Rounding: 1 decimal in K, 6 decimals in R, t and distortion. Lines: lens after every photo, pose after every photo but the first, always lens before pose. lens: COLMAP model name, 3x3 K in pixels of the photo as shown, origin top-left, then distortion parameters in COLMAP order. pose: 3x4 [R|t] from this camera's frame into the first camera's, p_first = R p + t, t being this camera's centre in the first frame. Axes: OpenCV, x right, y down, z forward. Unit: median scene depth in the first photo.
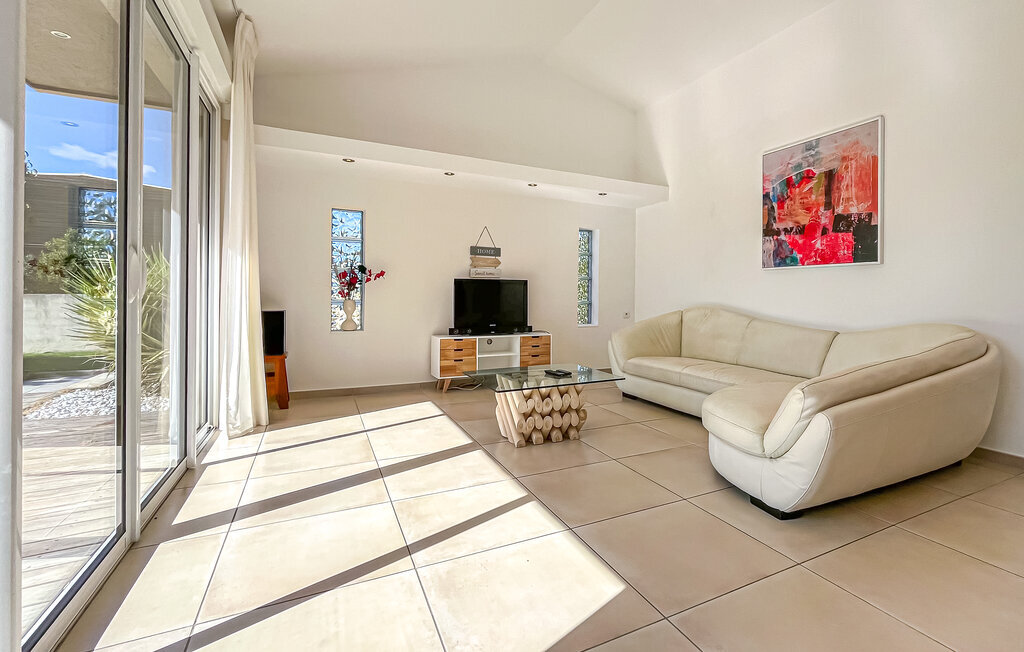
lens RADIAL K [[484.2, 0, 576.0], [0, 484.2, 294.3], [0, 0, 1]] dist [-0.000652, -0.000122]
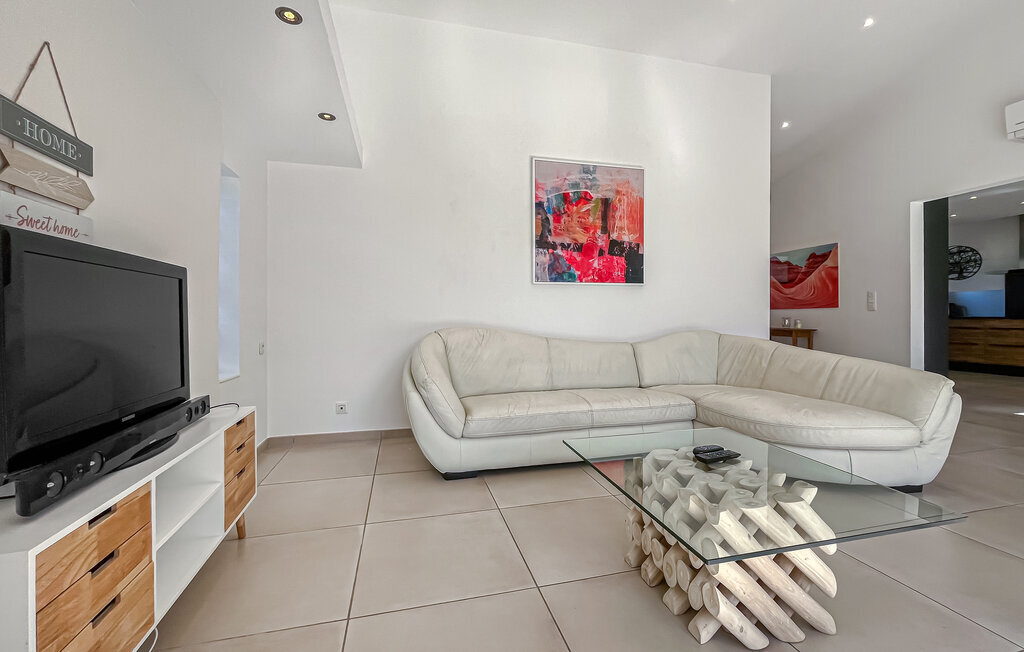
lens RADIAL K [[419.8, 0, 513.6], [0, 419.8, 307.5], [0, 0, 1]] dist [-0.000262, -0.000053]
pose [[0.244170, 0.005182, 0.969719, -0.433607], [0.001751, 0.999982, -0.005785, -0.000714], [-0.969731, 0.003111, 0.244156, 0.913701]]
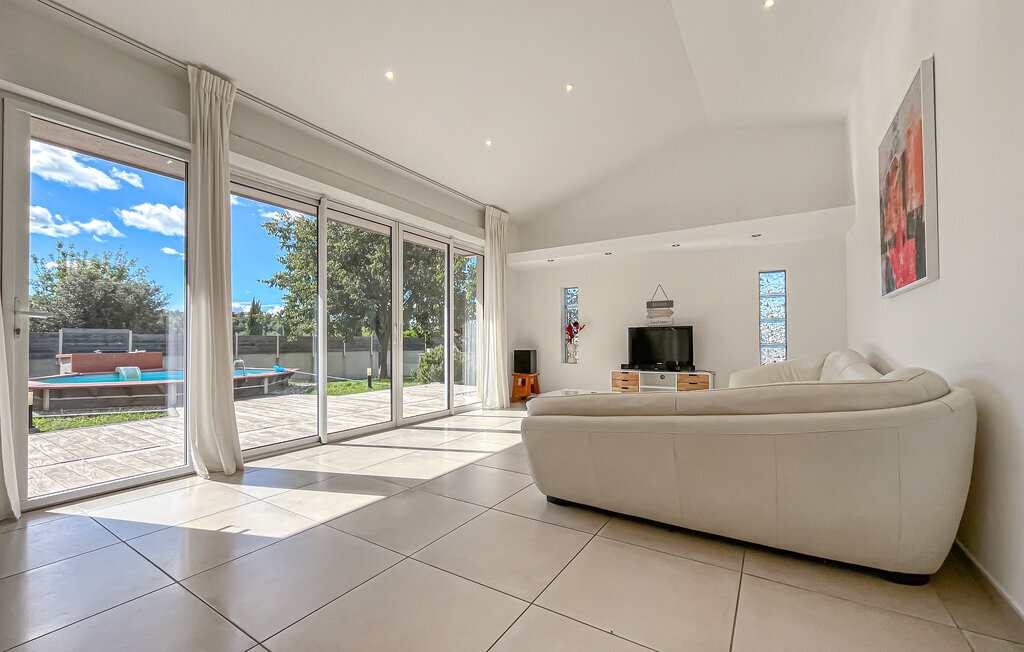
lens RADIAL K [[416.5, 0, 514.8], [0, 416.5, 347.4], [0, 0, 1]] dist [-0.002558, -0.000146]
pose [[0.484785, -0.001852, -0.874631, 0.731519], [0.006921, 0.999975, 0.001719, 0.022242], [0.874606, -0.006887, 0.484786, 0.195481]]
